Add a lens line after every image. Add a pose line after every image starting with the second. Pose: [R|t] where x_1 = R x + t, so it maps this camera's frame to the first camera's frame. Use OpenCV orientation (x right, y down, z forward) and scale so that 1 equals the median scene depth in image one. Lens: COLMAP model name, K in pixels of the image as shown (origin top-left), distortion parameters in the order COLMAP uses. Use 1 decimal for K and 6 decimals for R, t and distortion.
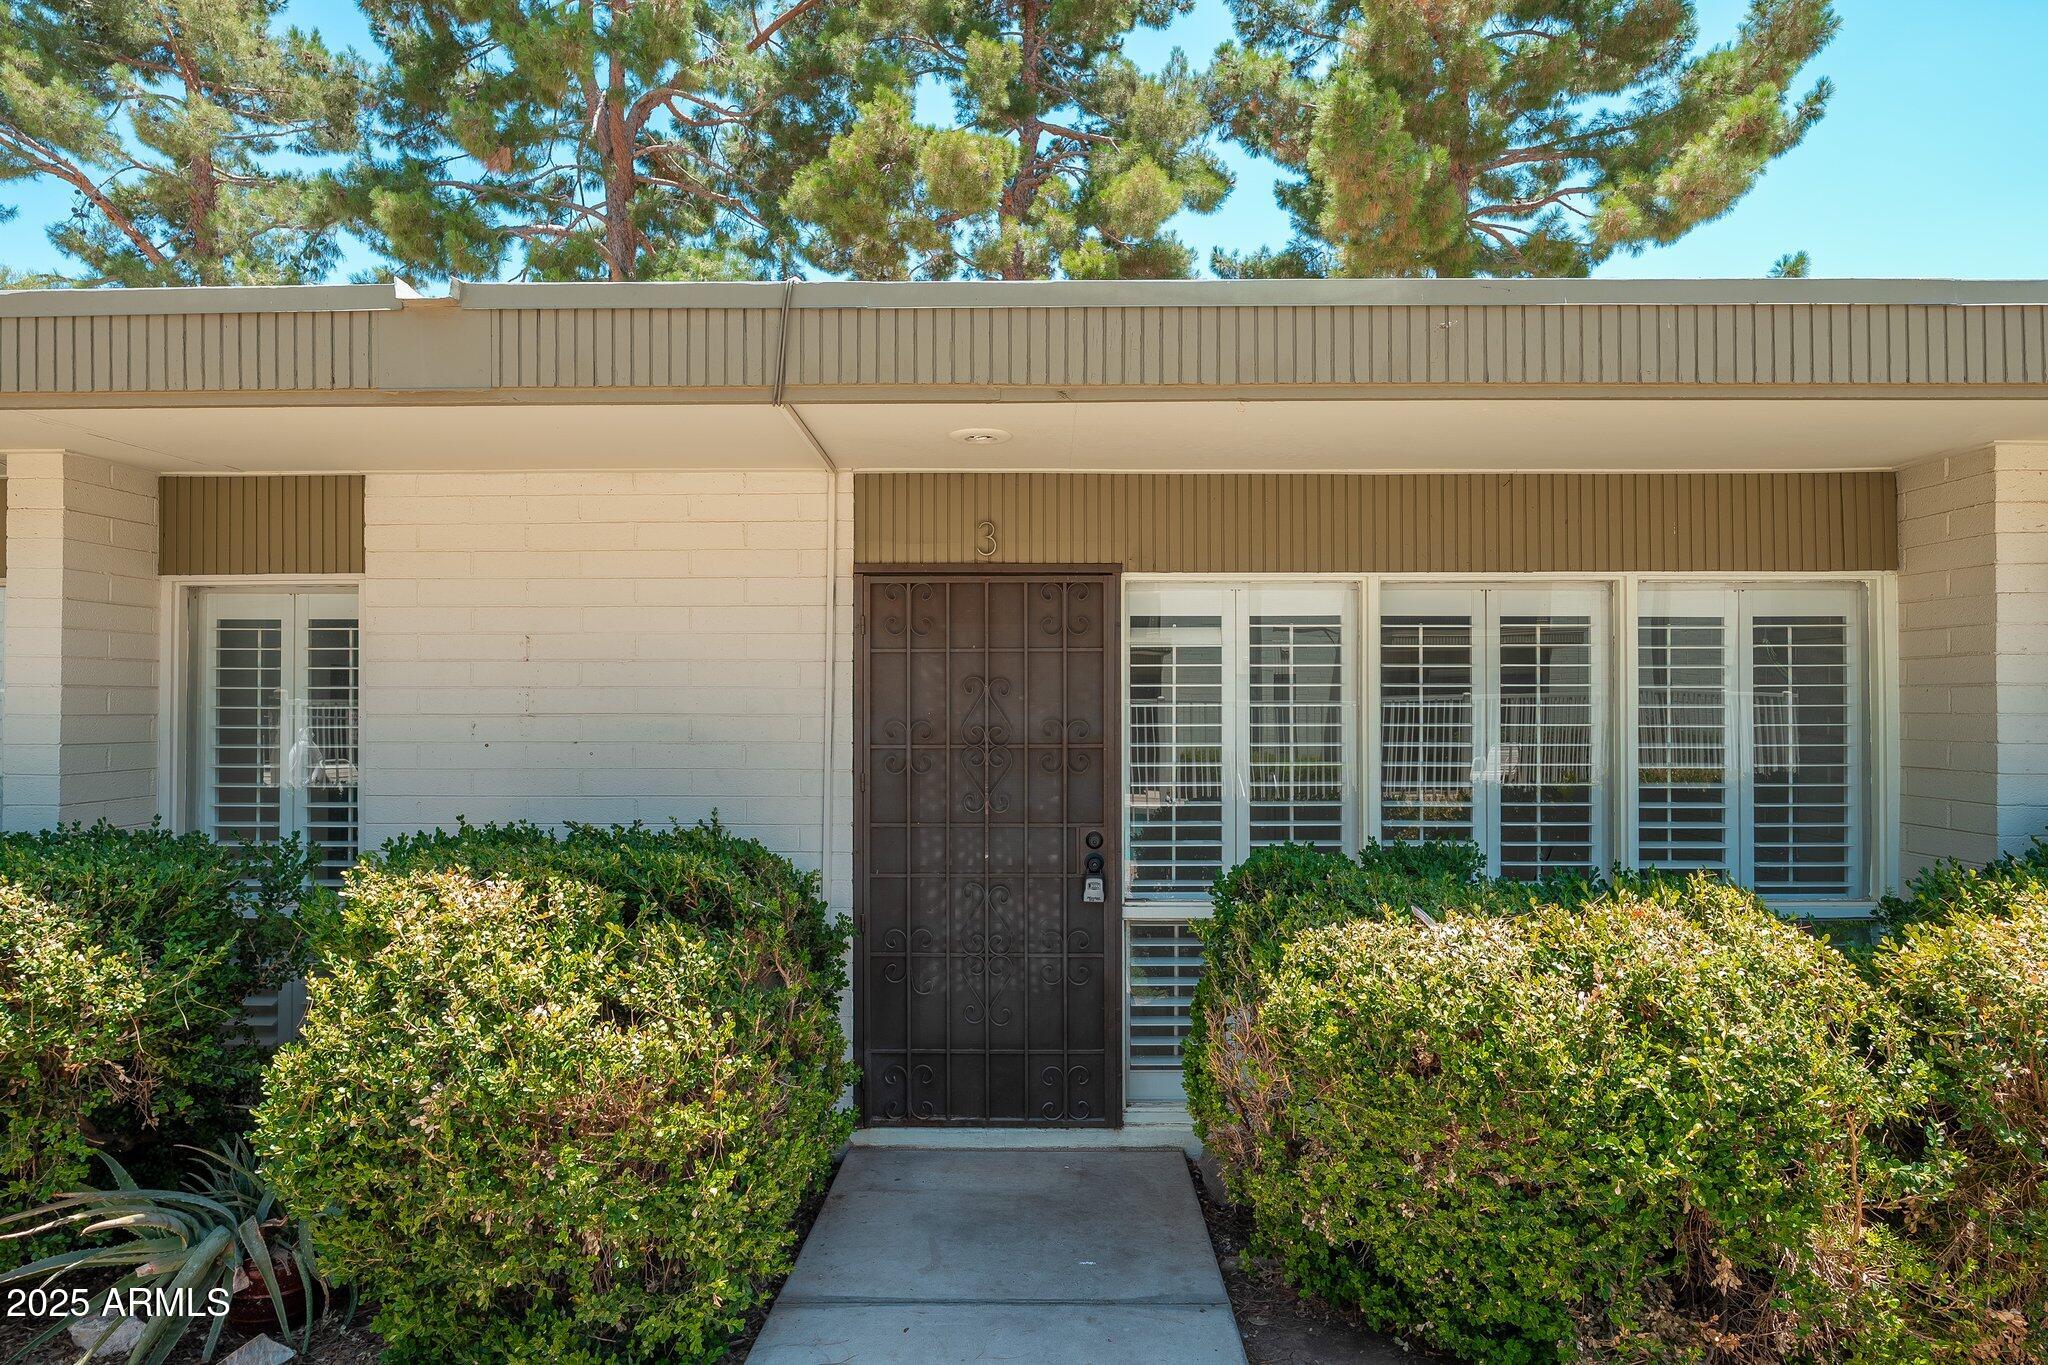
lens RADIAL K [[1162.7, 0, 1024.0], [0, 1162.7, 682.5], [0, 0, 1]] dist [-0.001638, -0.000368]
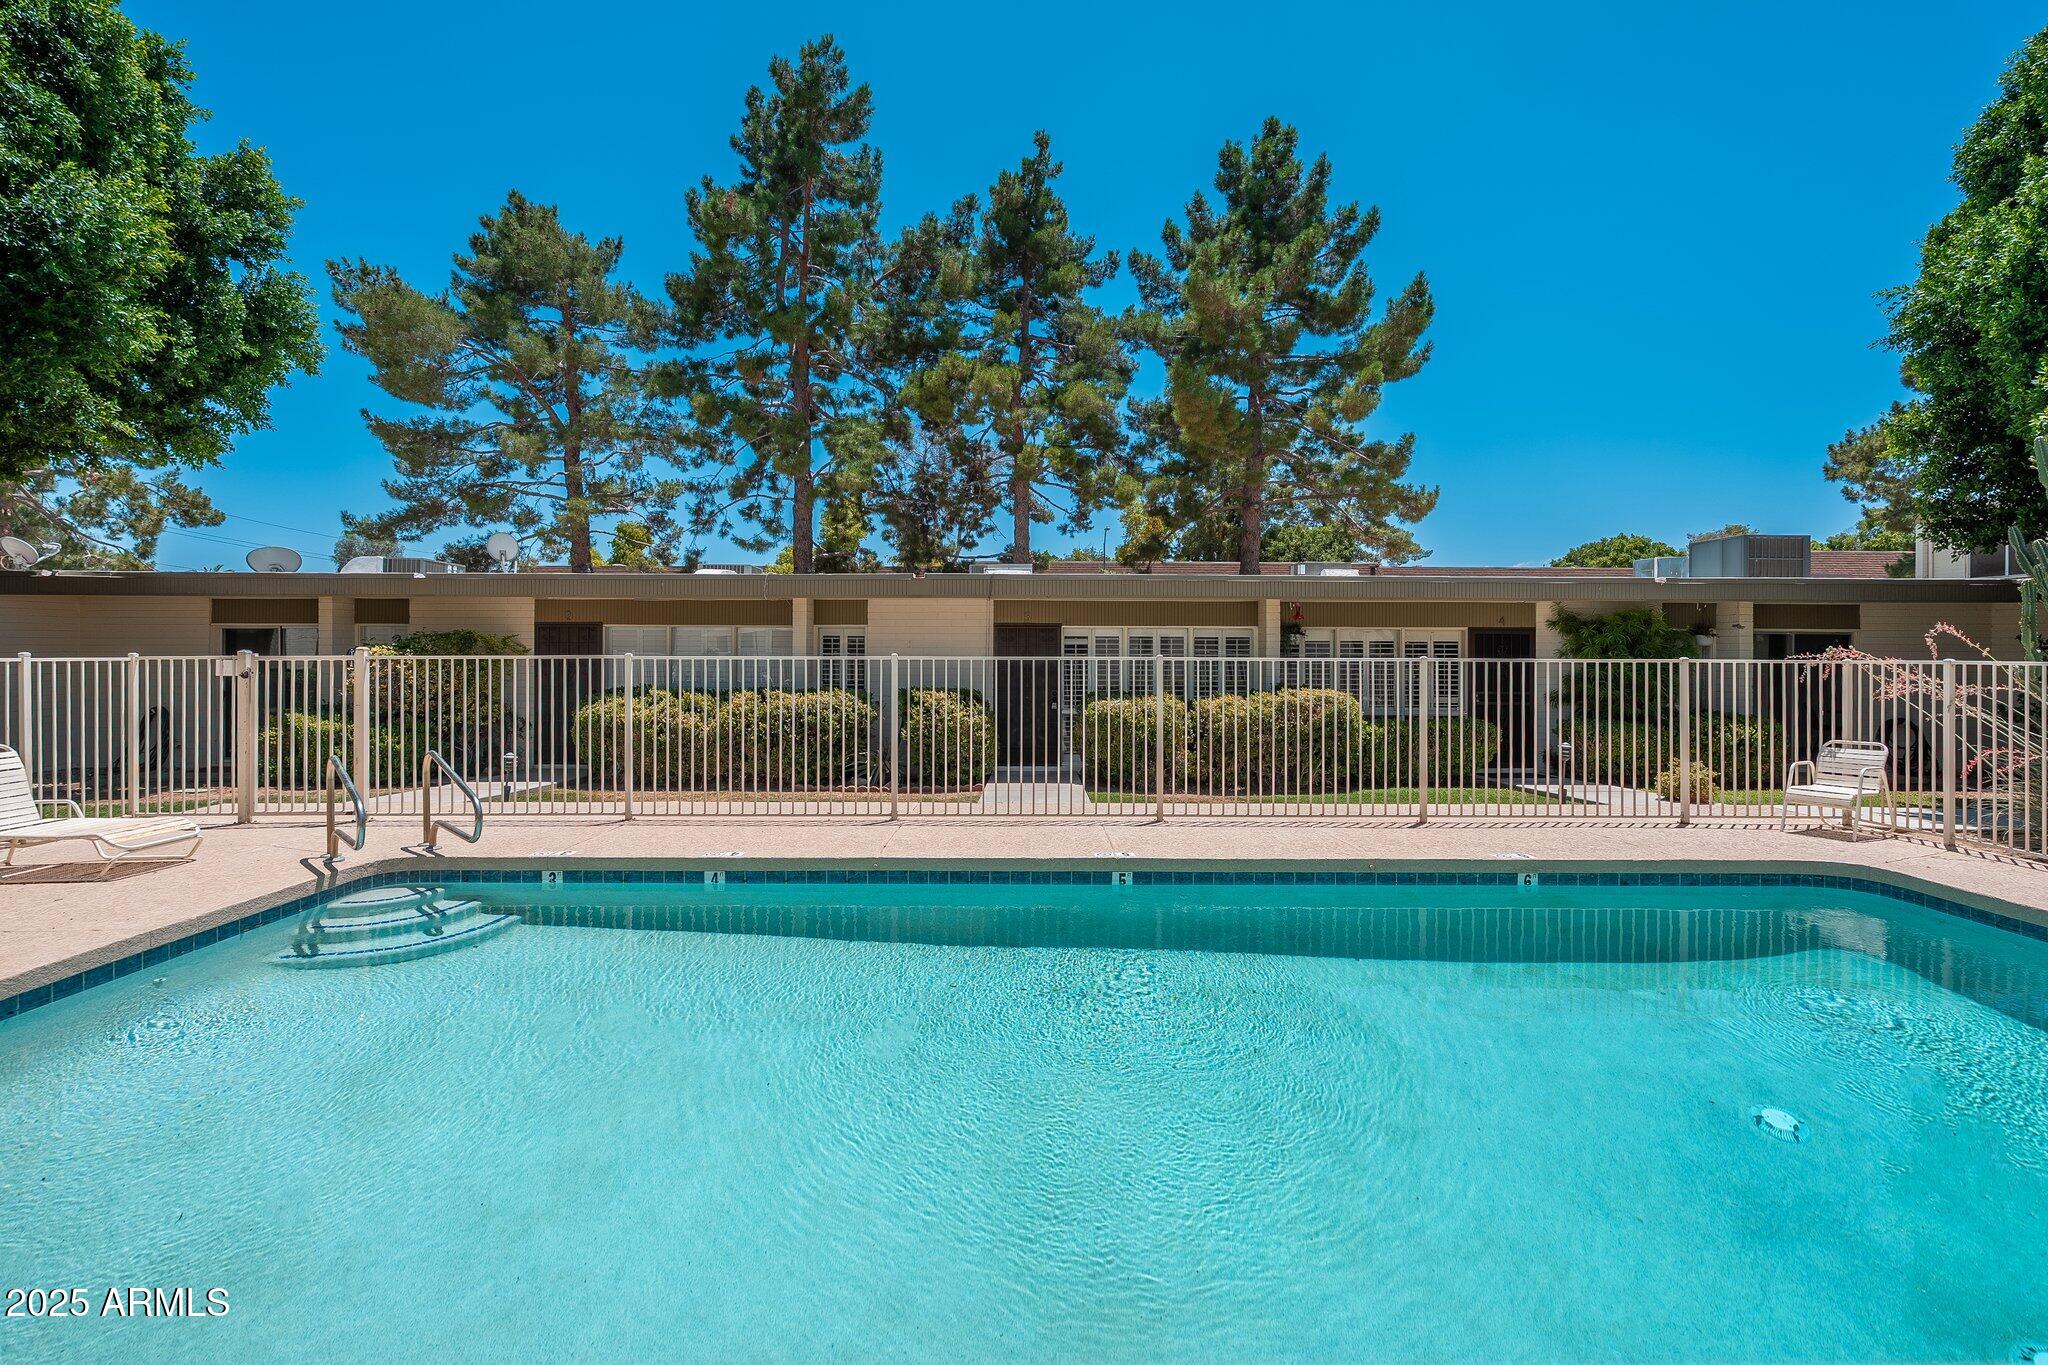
lens RADIAL K [[950.2, 0, 1024.7], [0, 950.2, 644.7], [0, 0, 1]] dist [-0.000015, -0.000004]
pose [[0.999809, 0.003451, 0.019211, -0.100573], [-0.003646, 0.999942, 0.010117, -0.061160], [-0.019175, -0.010185, 0.999764, -2.147496]]
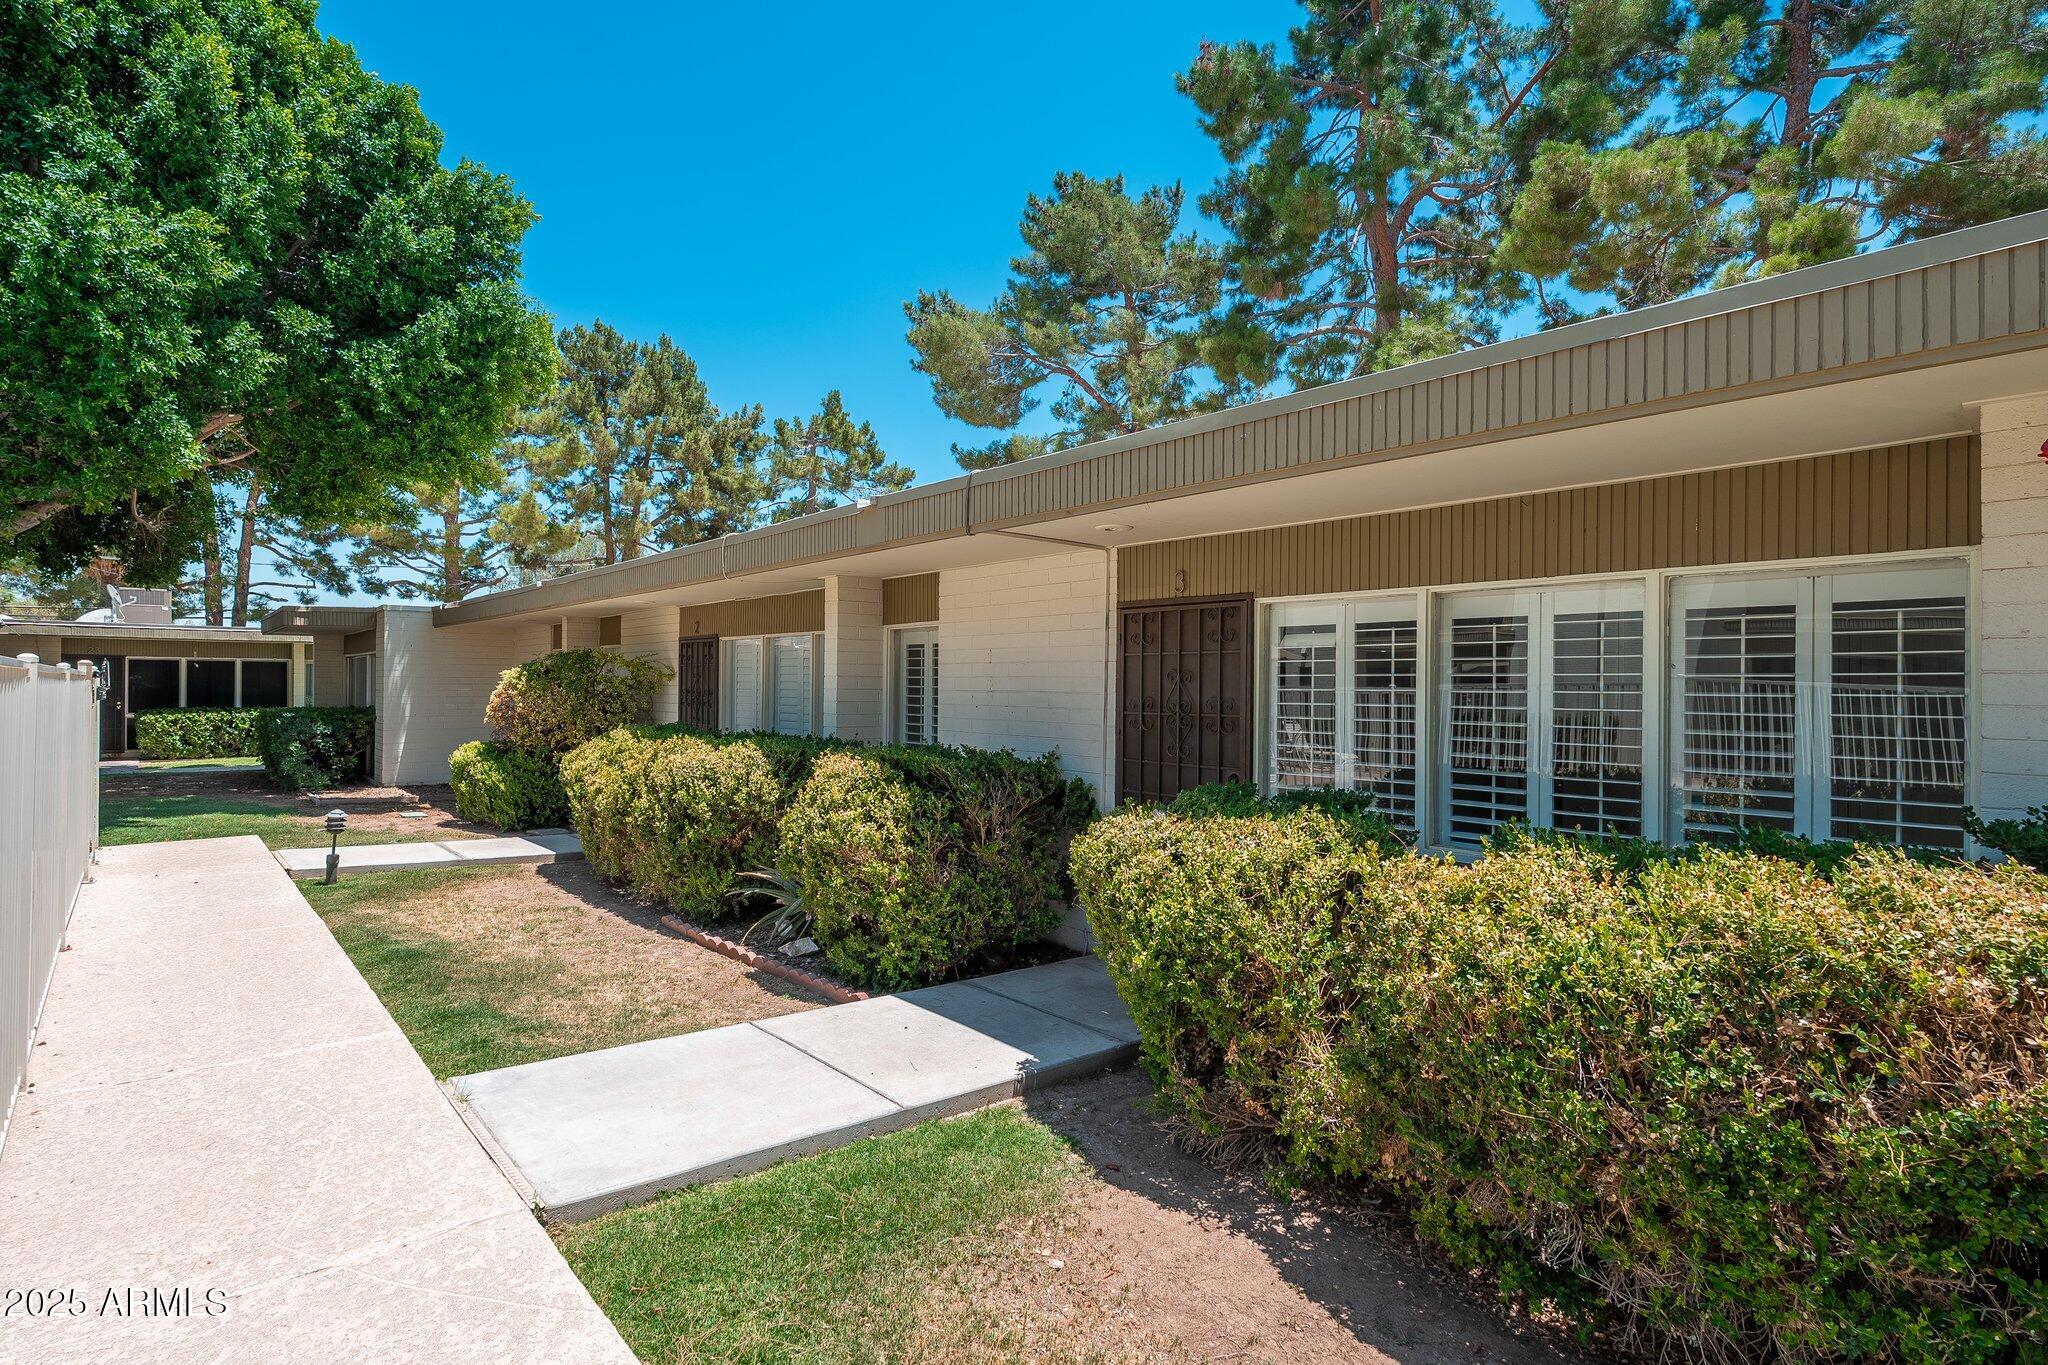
lens RADIAL K [[1000.7, 0, 1024.0], [0, 1000.7, 682.5], [0, 0, 1]] dist [-0.001734, -0.000548]
pose [[0.674106, 0.003273, -0.738627, 0.796993], [0.001712, 0.999981, 0.005994, 0.003444], [0.738632, -0.005305, 0.674088, -0.065665]]
